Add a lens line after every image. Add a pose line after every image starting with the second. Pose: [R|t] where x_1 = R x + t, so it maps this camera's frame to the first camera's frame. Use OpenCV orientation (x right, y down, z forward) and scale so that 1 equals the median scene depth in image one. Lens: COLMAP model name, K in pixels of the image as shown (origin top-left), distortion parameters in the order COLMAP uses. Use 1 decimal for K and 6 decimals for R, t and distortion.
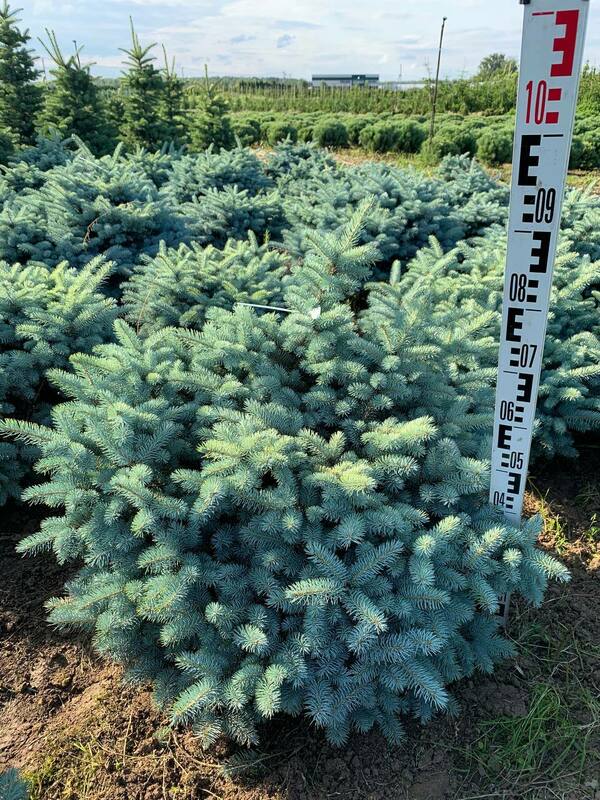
lens RADIAL K [[604.7, 0, 300.6], [0, 604.7, 405.3], [0, 0, 1]] dist [0.022254, -0.019167]
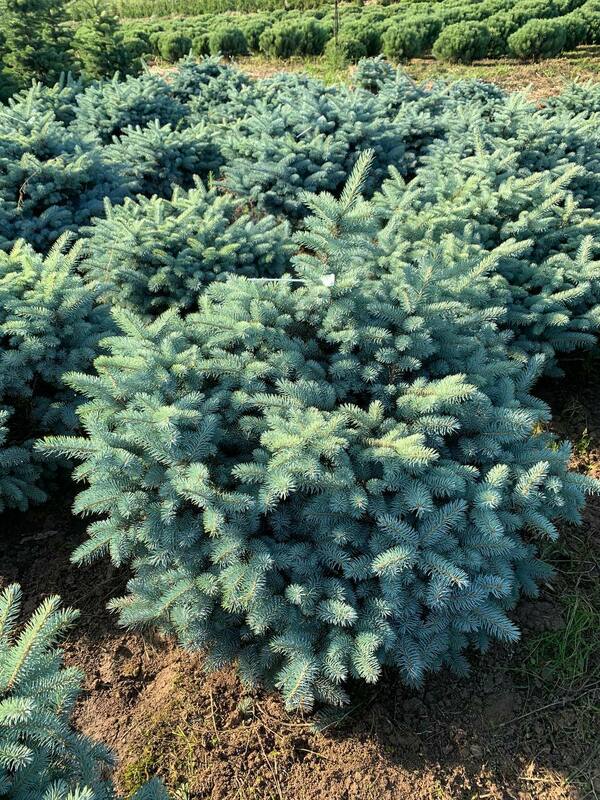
lens RADIAL K [[604.7, 0, 301.4], [0, 604.7, 405.6], [0, 0, 1]] dist [0.022254, -0.019167]
pose [[0.986270, -0.139234, 0.088800, -0.140707], [0.127431, 0.983679, 0.127031, -0.085630], [-0.105038, -0.113971, 0.987916, 0.004621]]
